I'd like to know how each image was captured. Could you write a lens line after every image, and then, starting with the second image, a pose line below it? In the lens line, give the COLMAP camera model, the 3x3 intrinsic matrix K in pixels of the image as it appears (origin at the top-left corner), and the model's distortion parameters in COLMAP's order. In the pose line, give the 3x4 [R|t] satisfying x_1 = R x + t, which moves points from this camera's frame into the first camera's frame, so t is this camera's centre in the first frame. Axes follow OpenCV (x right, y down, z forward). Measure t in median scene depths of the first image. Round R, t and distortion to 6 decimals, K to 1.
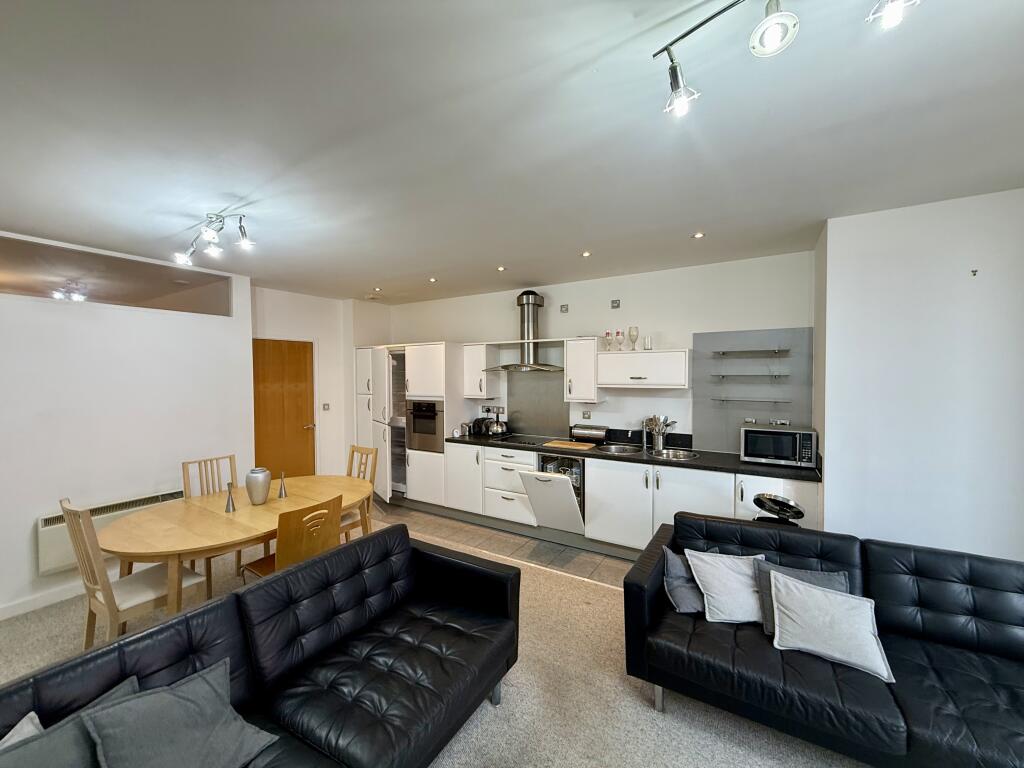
lens RADIAL K [[408.5, 0, 512.9], [0, 408.5, 382.8], [0, 0, 1]] dist [0.003468, -0.000035]
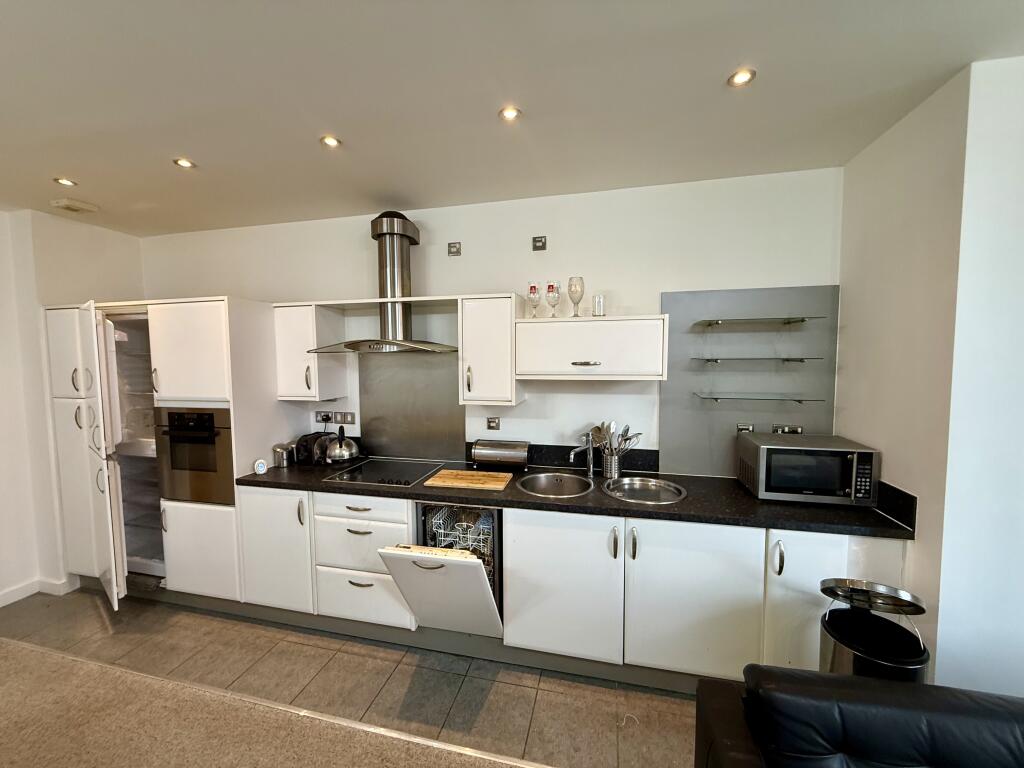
lens RADIAL K [[408.5, 0, 511.2], [0, 408.5, 380.8], [0, 0, 1]] dist [0.003468, -0.000035]
pose [[0.952089, -0.021500, 0.305066, 0.017978], [0.010158, 0.999199, 0.038718, -0.009475], [-0.305654, -0.033764, 0.951544, 0.408100]]
